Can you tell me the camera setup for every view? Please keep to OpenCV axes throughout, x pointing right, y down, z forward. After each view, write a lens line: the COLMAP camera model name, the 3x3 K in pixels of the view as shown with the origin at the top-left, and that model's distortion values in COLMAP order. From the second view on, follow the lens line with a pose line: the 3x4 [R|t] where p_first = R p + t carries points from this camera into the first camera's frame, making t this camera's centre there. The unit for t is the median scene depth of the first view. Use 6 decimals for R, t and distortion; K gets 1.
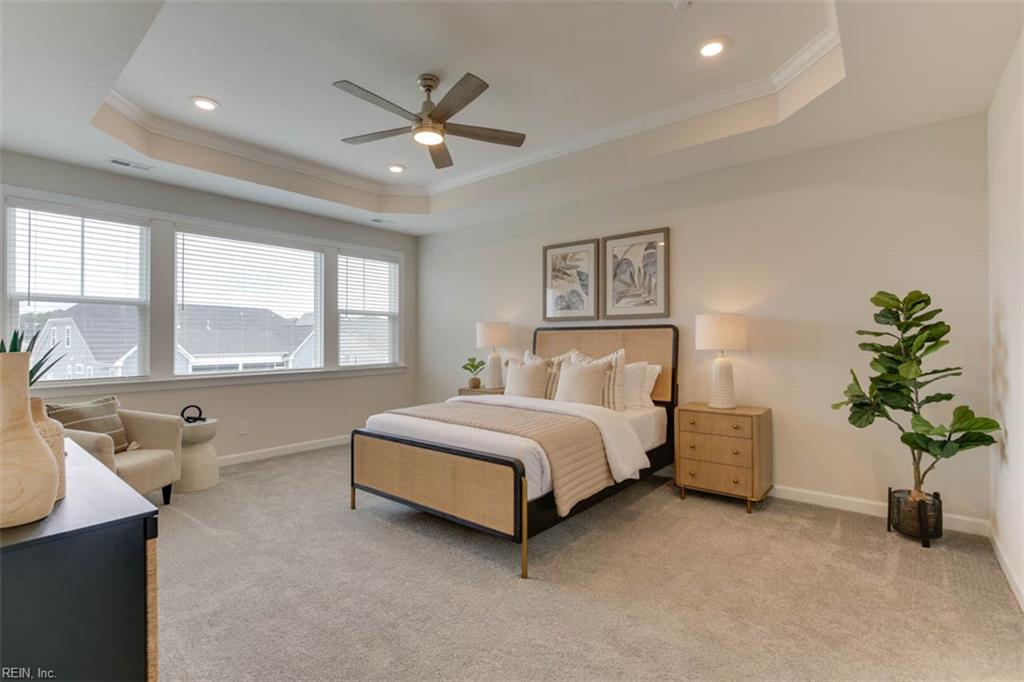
lens RADIAL K [[462.3, 0, 505.0], [0, 462.3, 337.7], [0, 0, 1]] dist [-0.002720, 0.000795]
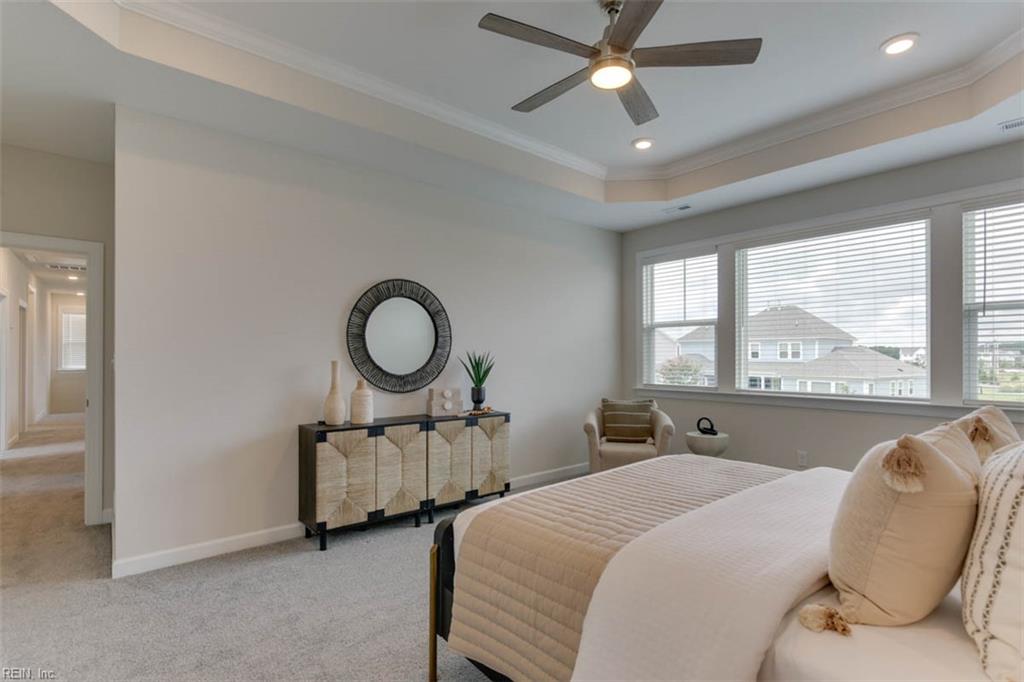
lens RADIAL K [[490.2, 0, 533.0], [0, 490.2, 352.5], [0, 0, 1]] dist [-0.008891, -0.000241]
pose [[-0.150192, -0.005515, -0.988641, 0.420422], [0.004876, 0.999968, -0.006319, 0.003478], [0.988645, -0.005769, -0.150160, 0.692787]]
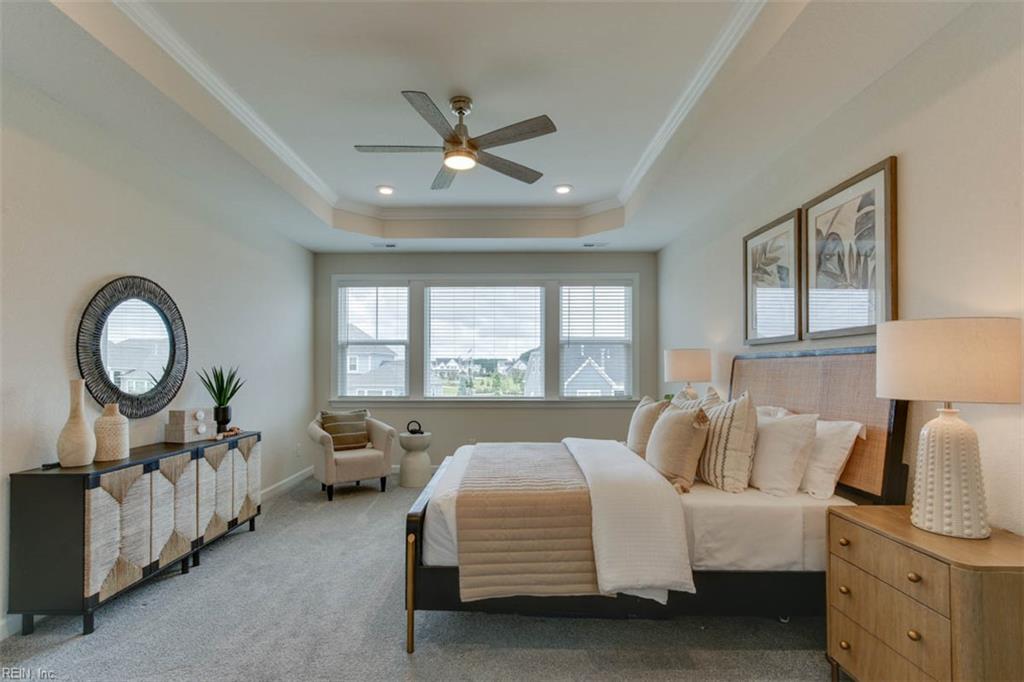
lens RADIAL K [[472.6, 0, 507.2], [0, 472.6, 358.5], [0, 0, 1]] dist [-0.010936, -0.000066]
pose [[0.639973, -0.013192, -0.768284, 0.446845], [0.000567, 0.999860, -0.016695, -0.004552], [0.768397, 0.010249, 0.639892, 0.312677]]
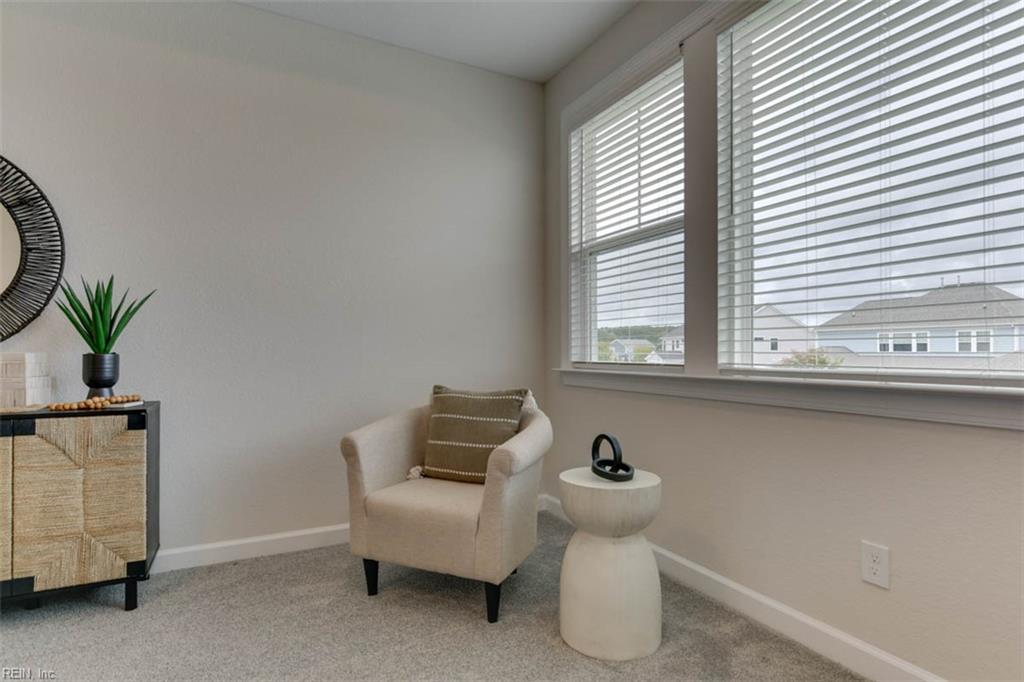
lens RADIAL K [[527.1, 0, 521.7], [0, 527.1, 348.2], [0, 0, 1]] dist [-0.012770, -0.000158]
pose [[-0.375383, -0.003240, -0.926864, -0.178512], [0.006338, 0.999962, -0.006063, 0.062256], [0.926848, -0.008150, -0.375348, 0.977473]]
